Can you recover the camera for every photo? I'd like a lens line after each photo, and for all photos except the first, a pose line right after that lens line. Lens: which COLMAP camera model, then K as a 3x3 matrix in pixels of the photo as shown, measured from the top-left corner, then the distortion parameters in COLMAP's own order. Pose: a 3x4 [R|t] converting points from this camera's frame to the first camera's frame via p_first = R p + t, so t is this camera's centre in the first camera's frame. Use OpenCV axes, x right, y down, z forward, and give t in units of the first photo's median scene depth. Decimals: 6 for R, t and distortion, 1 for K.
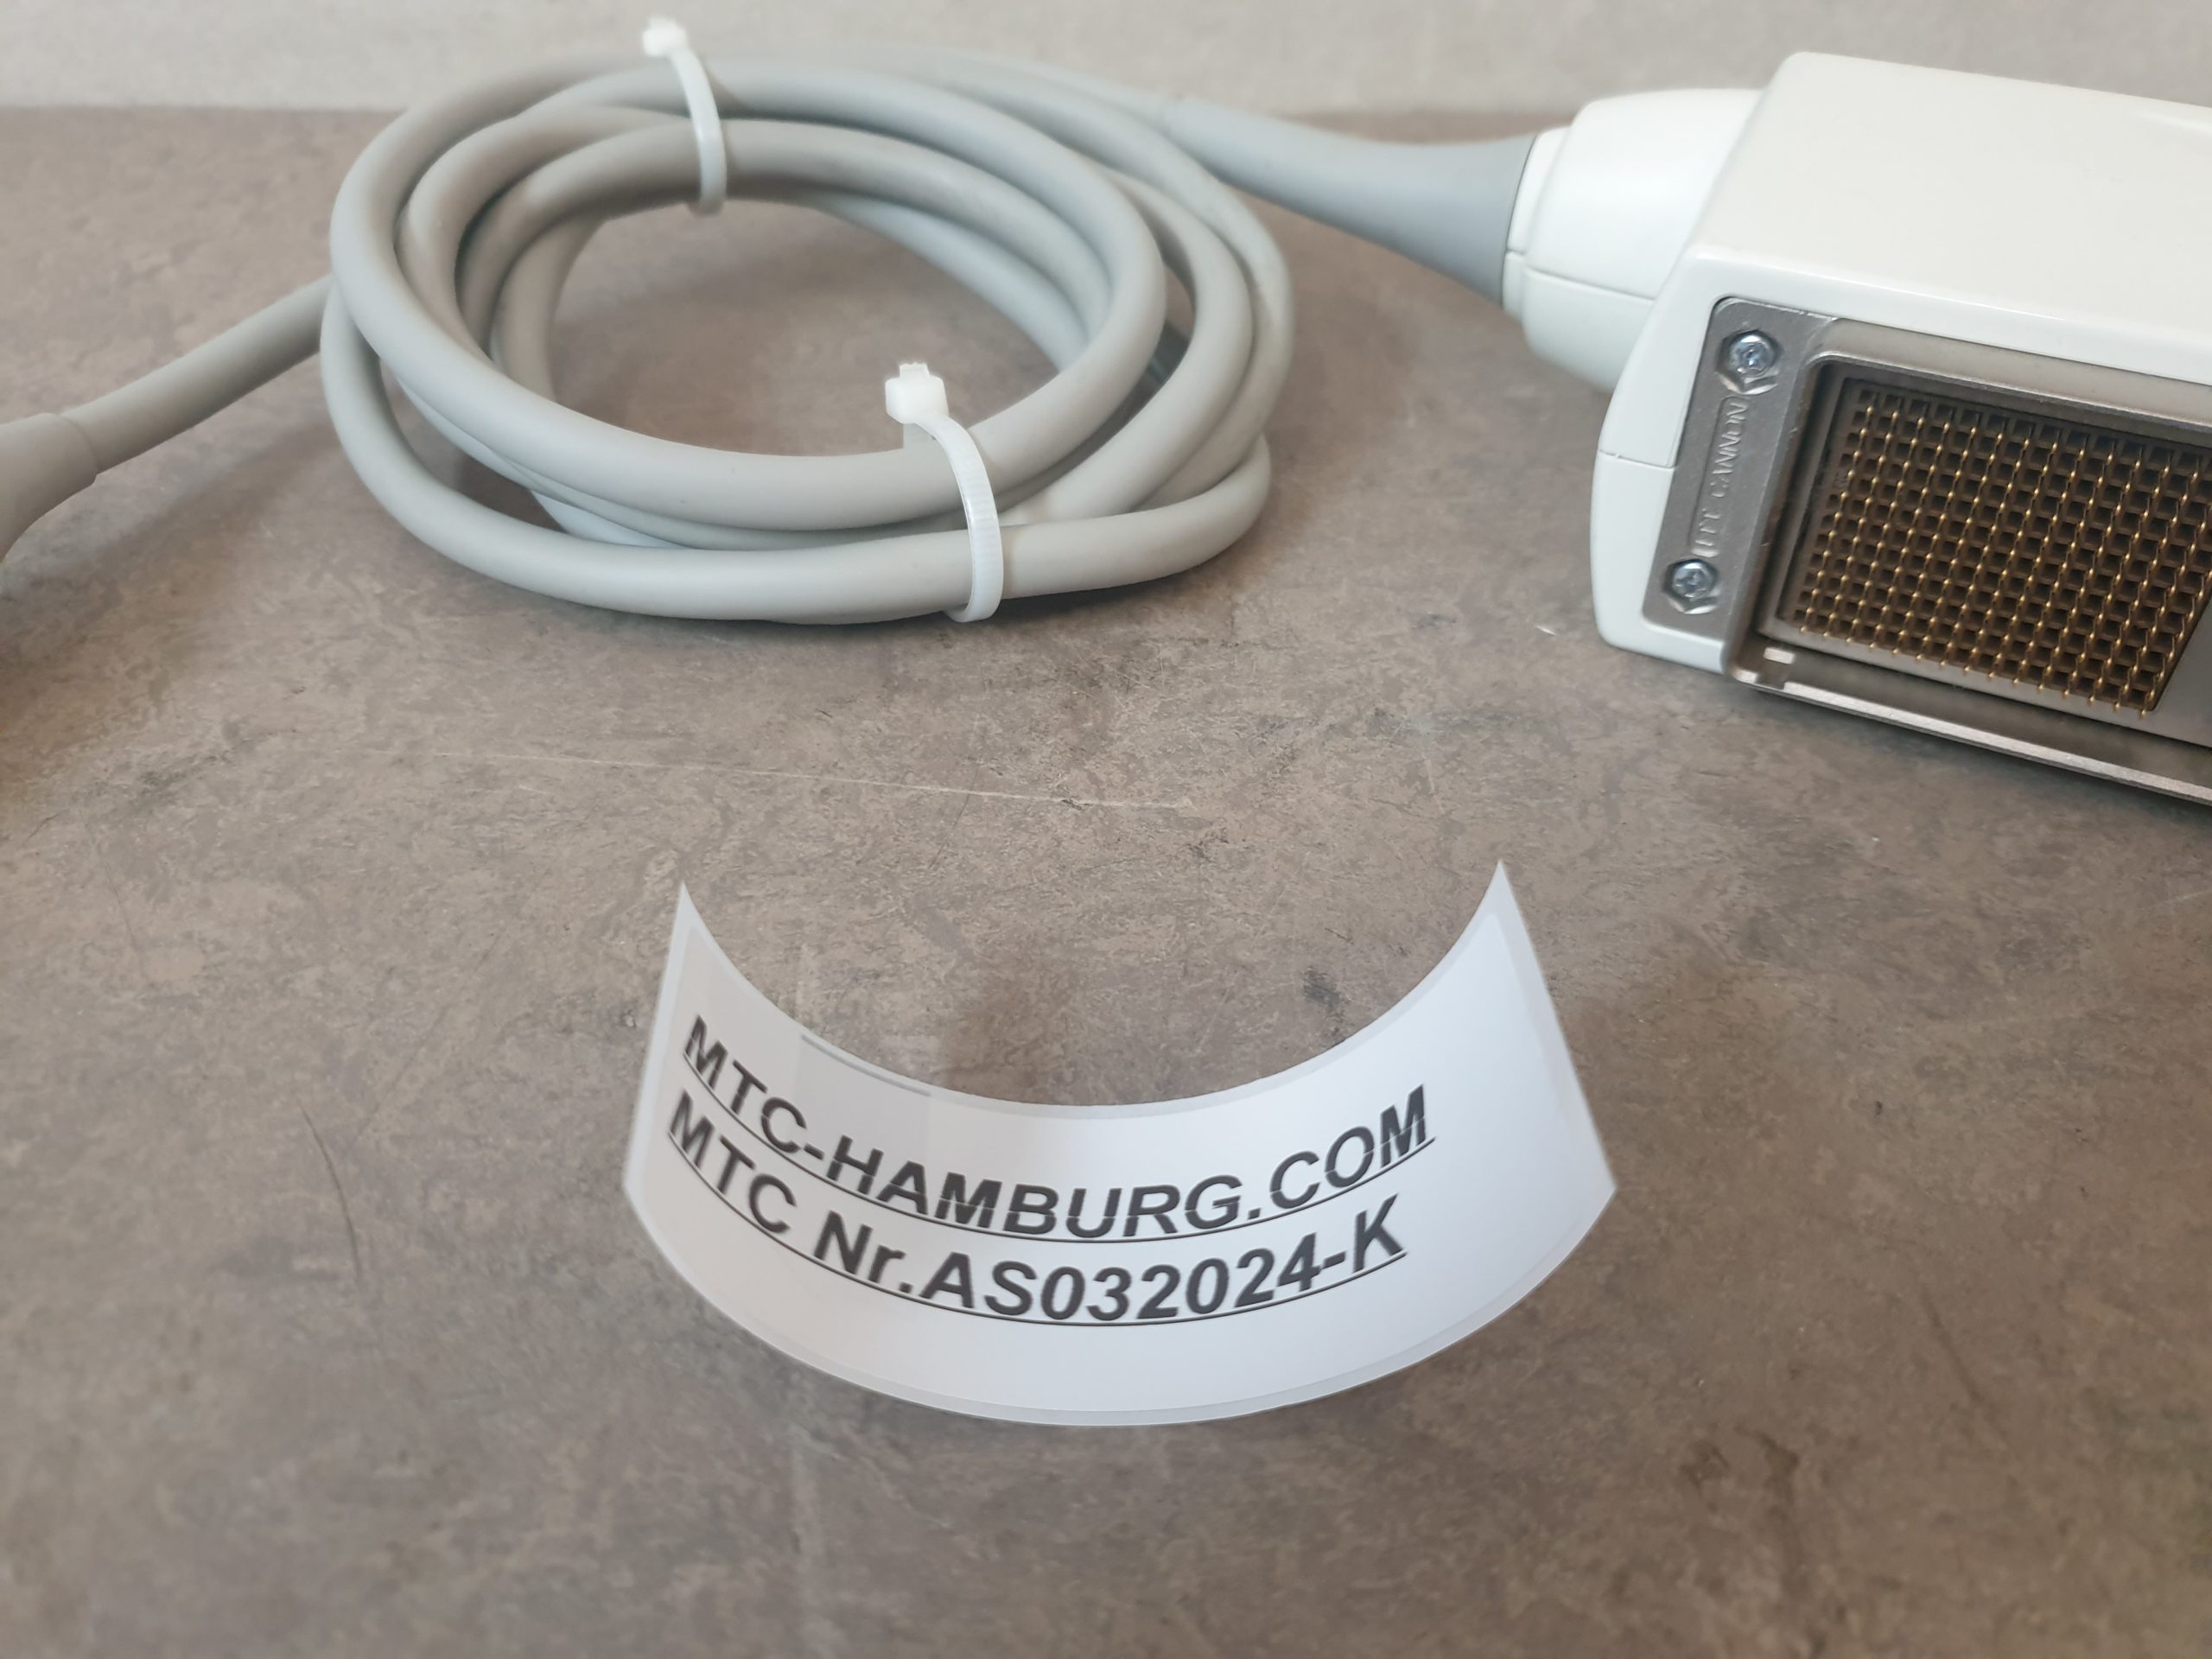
lens RADIAL K [[1784.6, 0, 1101.3], [0, 1784.6, 826.0], [0, 0, 1]] dist [-0.040487, 0.067732]
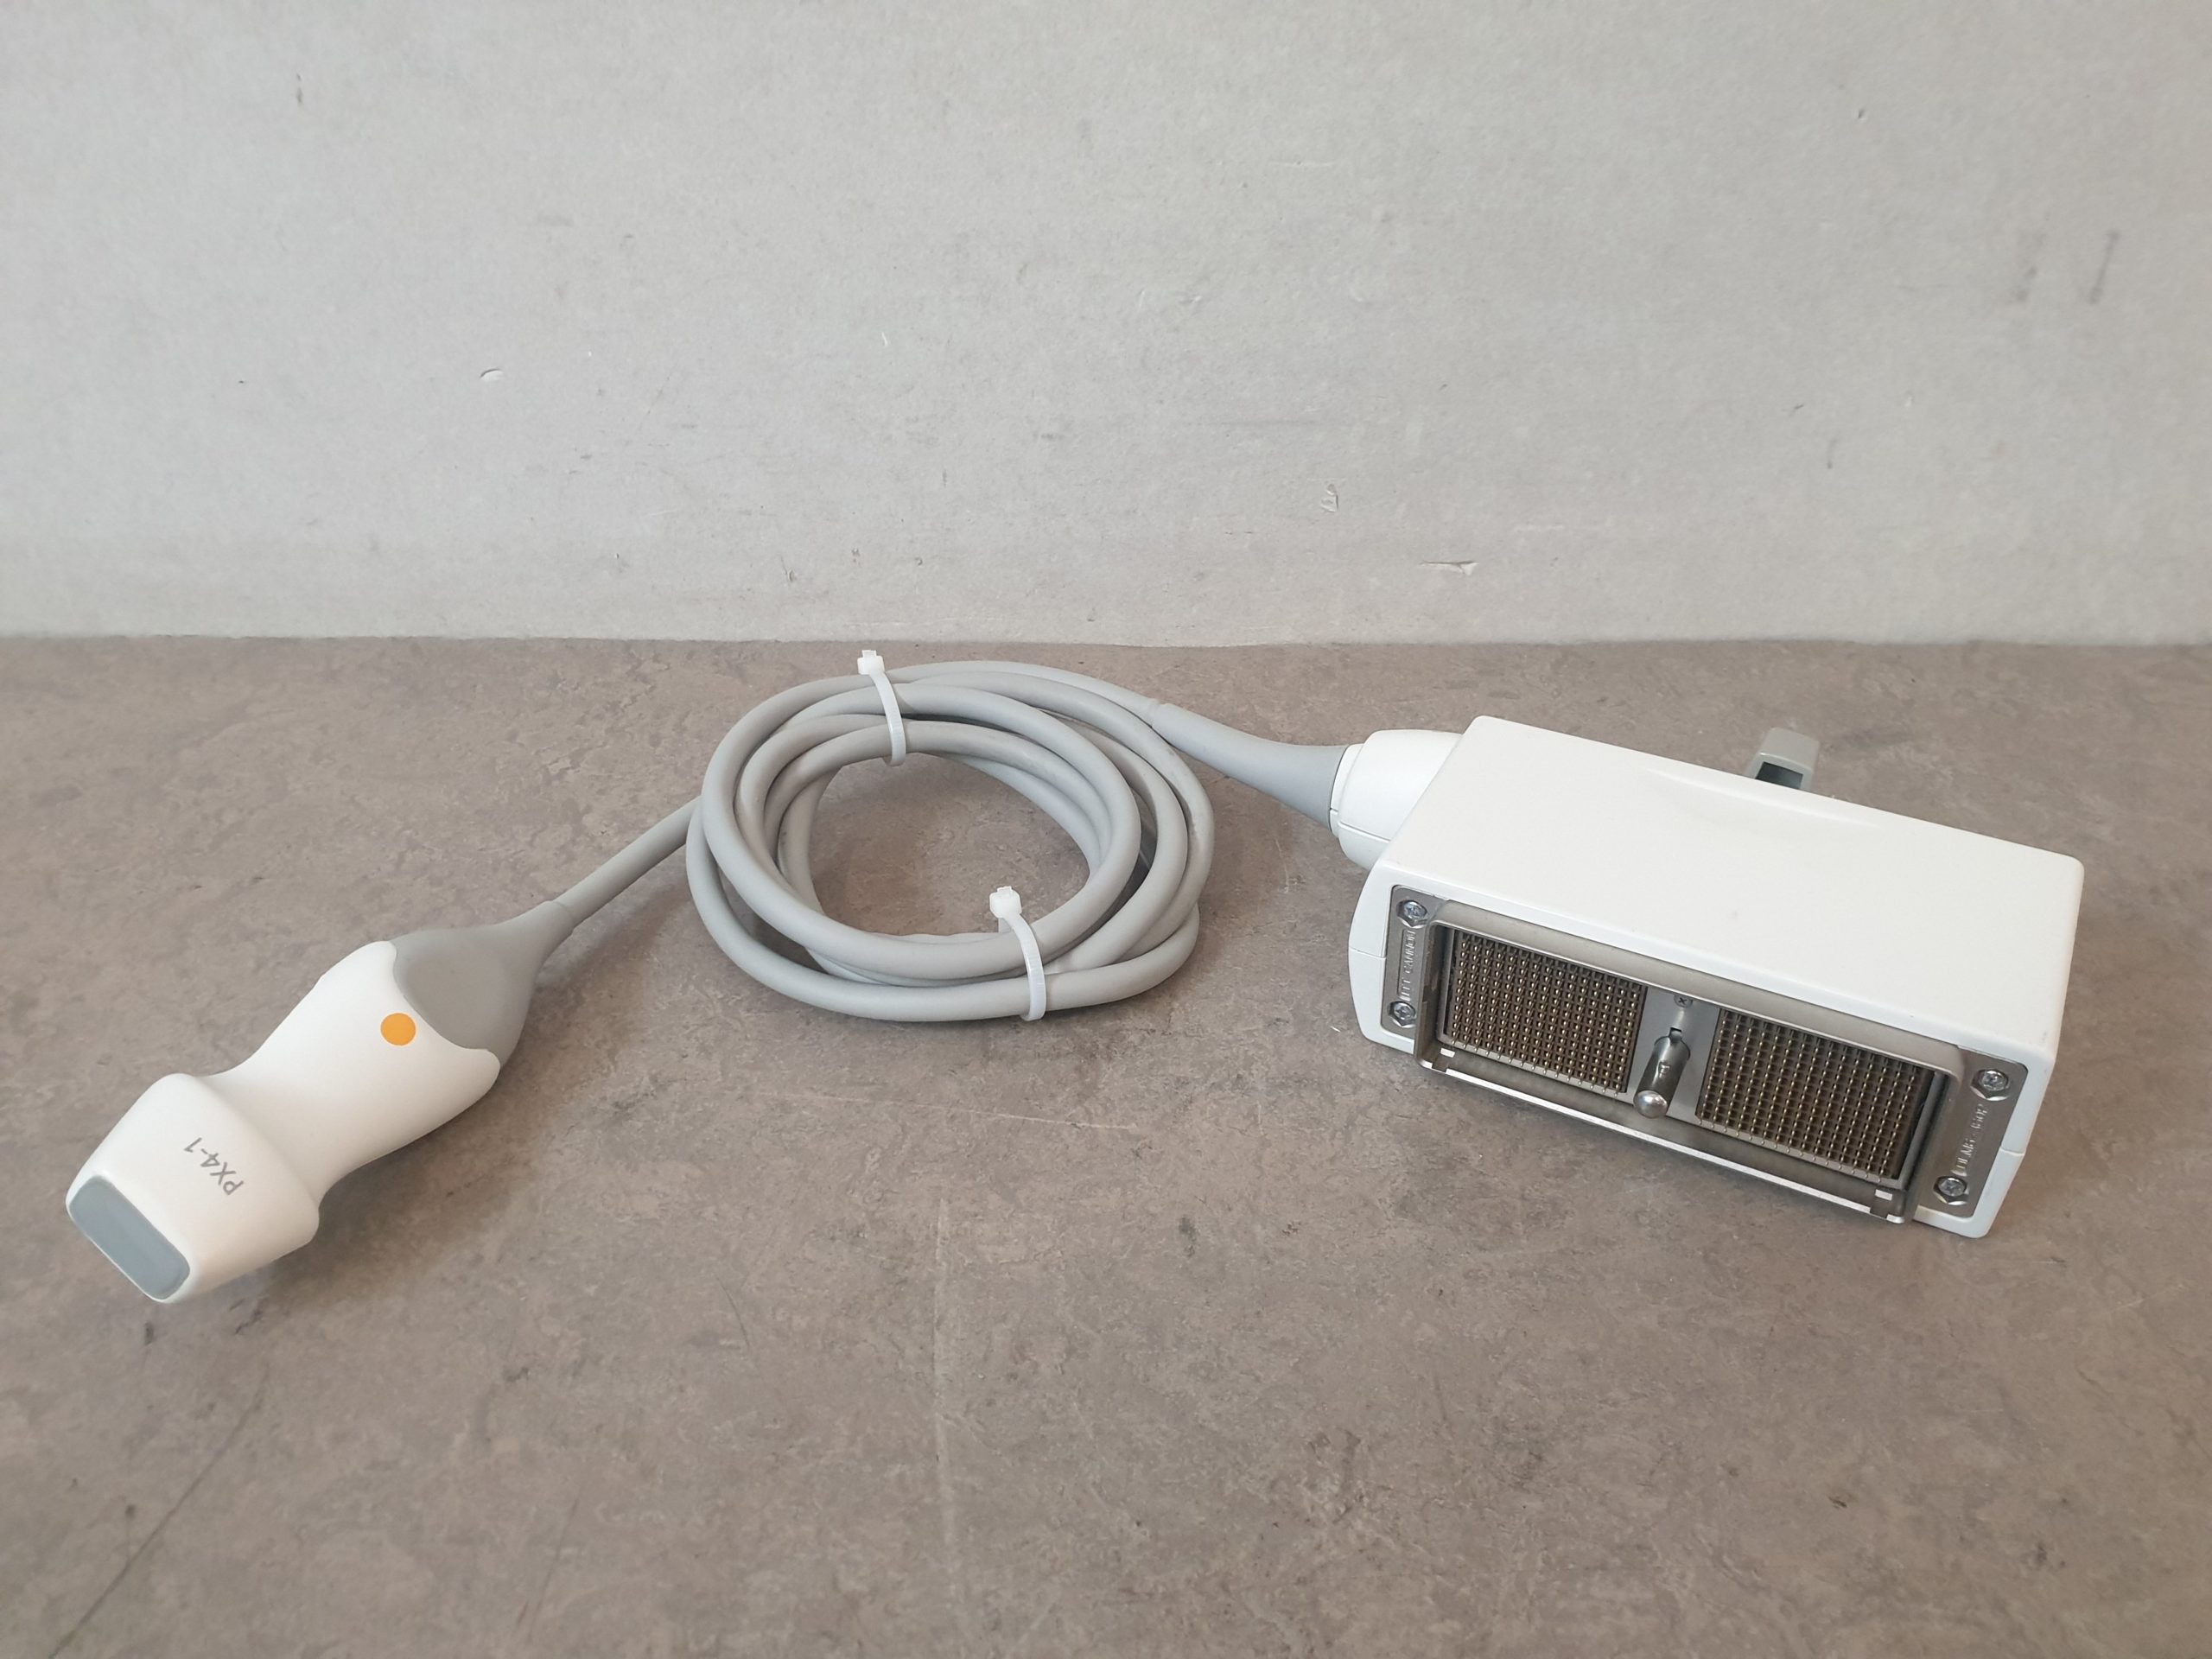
lens RADIAL K [[1754.4, 0, 1106.0], [0, 1754.4, 829.5], [0, 0, 1]] dist [-0.013427, 0.041844]
pose [[0.998506, 0.012383, -0.053230, 0.119290], [-0.017767, 0.994637, -0.101894, -0.144947], [0.051683, 0.102688, 0.993370, -0.989342]]
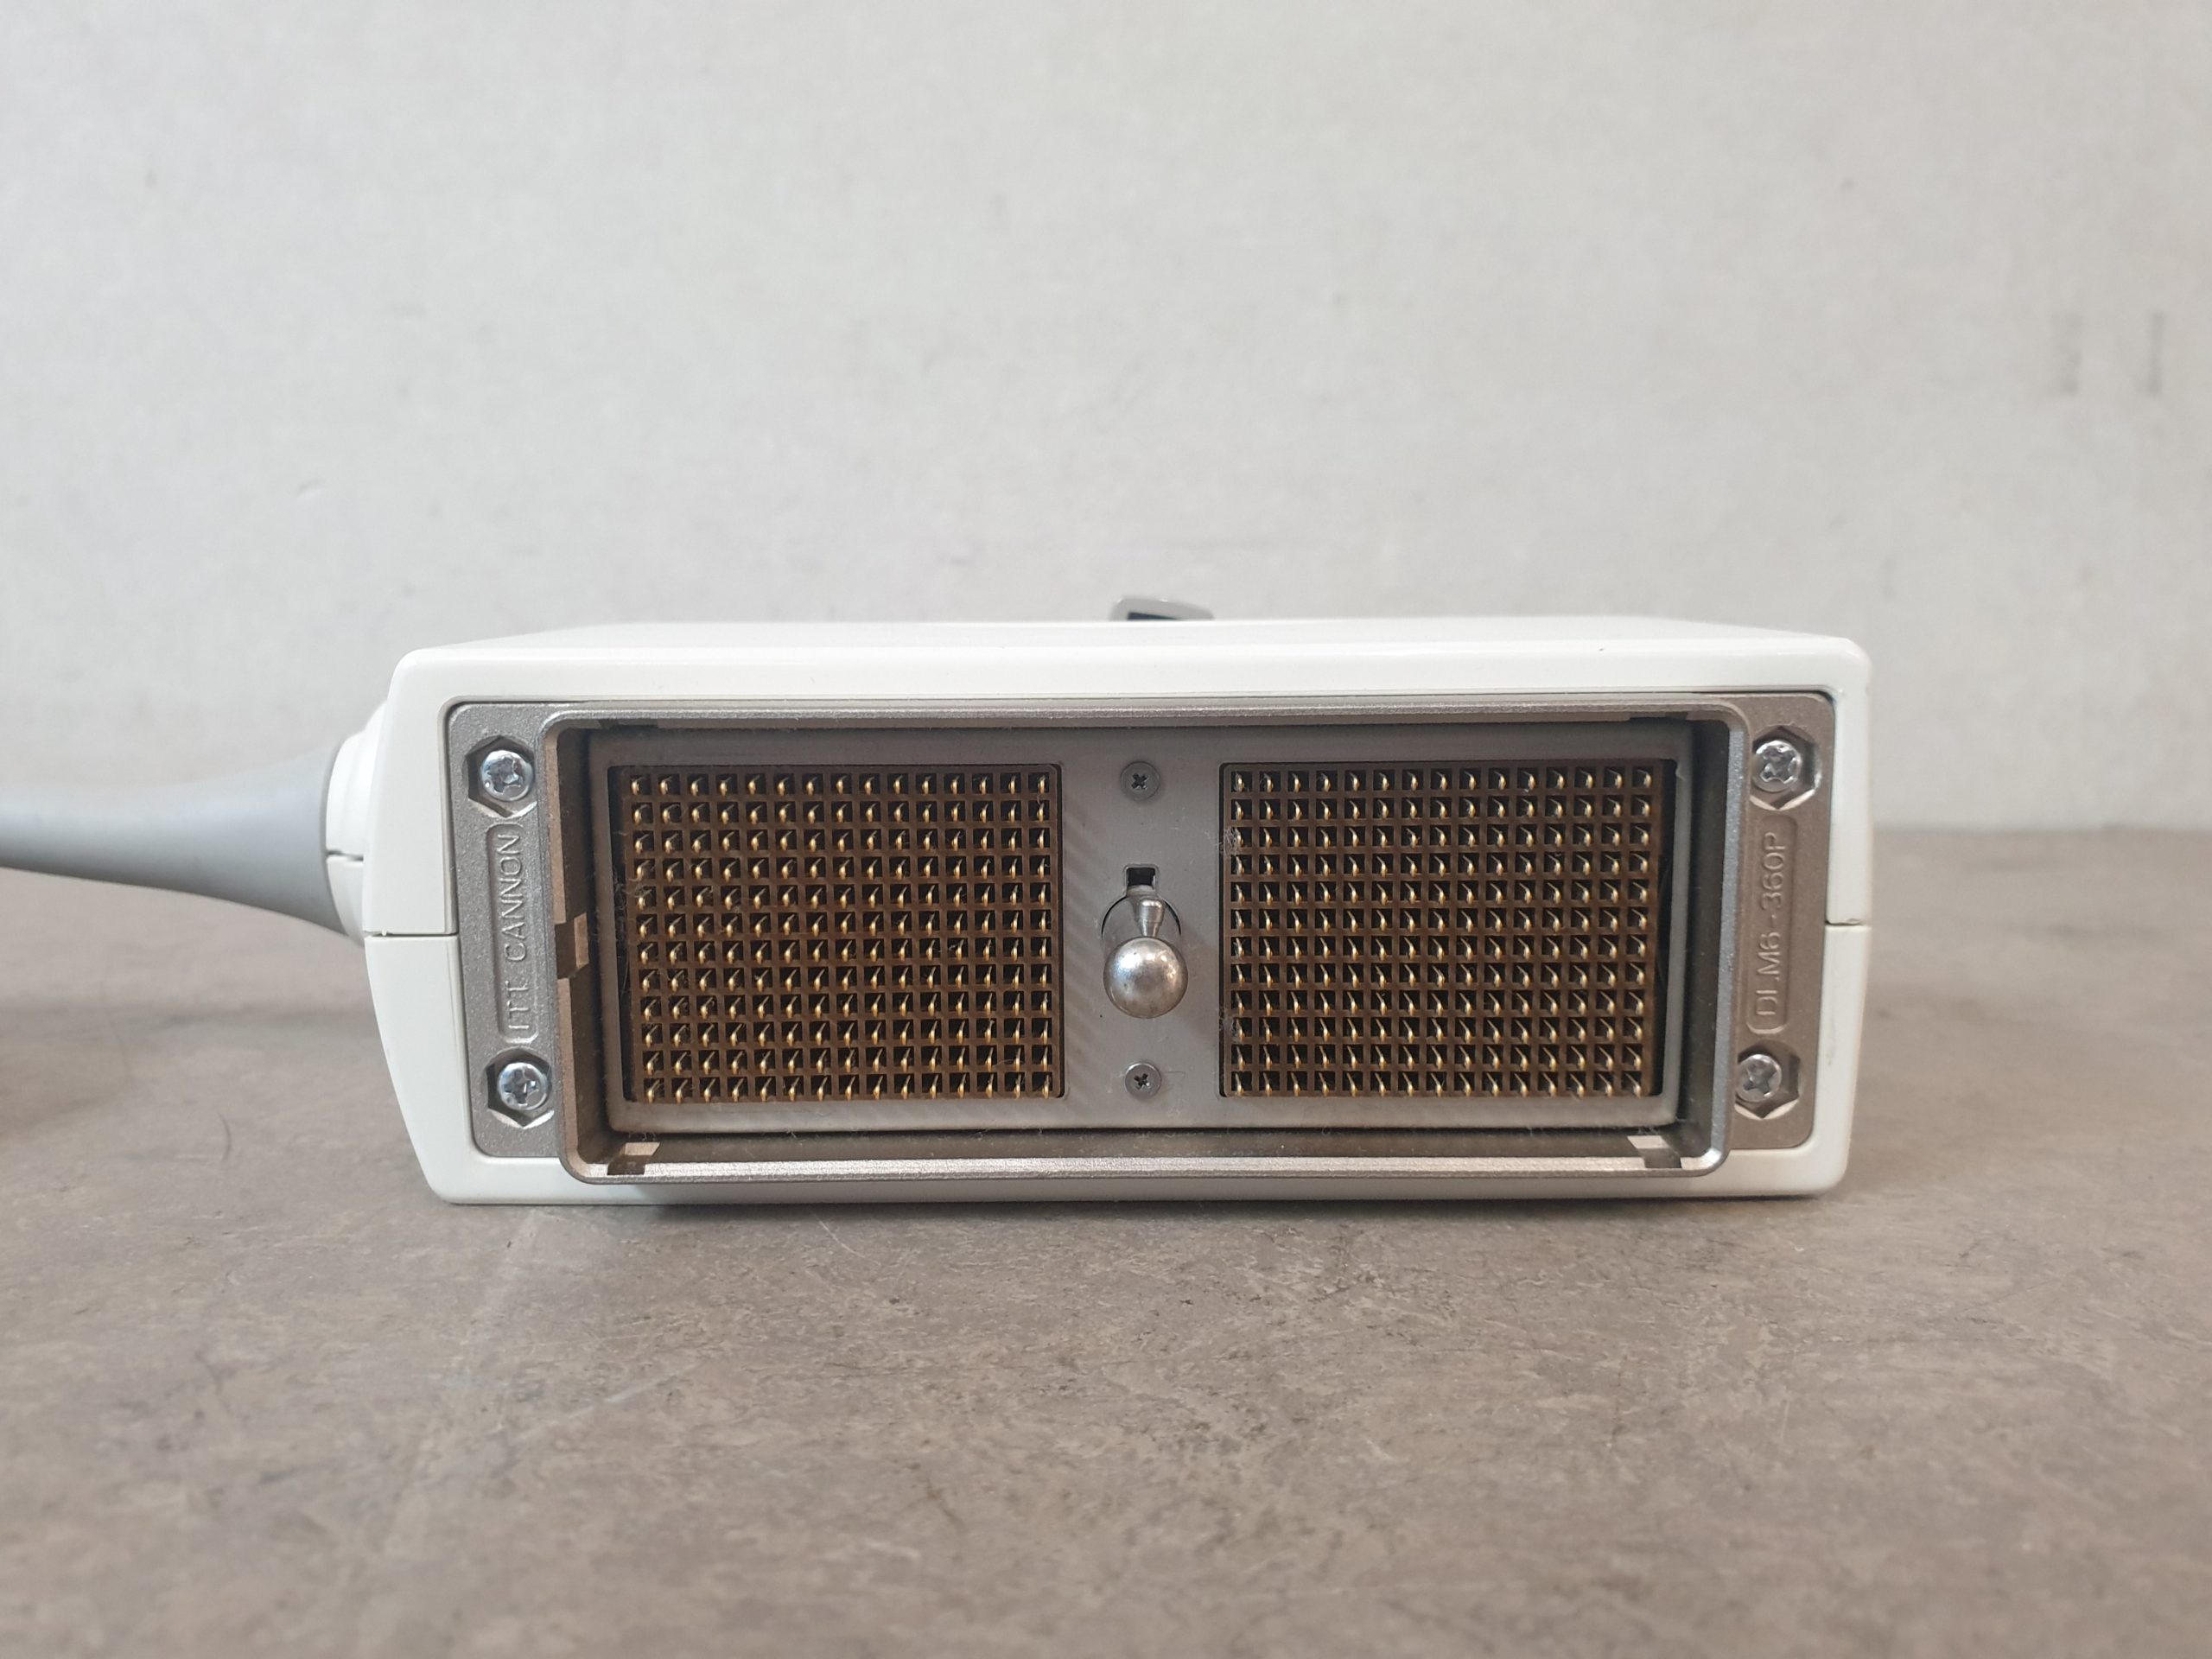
lens RADIAL K [[1801.5, 0, 1100.2], [0, 1801.5, 831.8], [0, 0, 1]] dist [-0.051055, 0.065759]
pose [[0.998054, -0.012554, -0.061082, 0.206403], [-0.023078, 0.835616, -0.548829, 0.554457], [0.057931, 0.549171, 0.833700, -0.100559]]
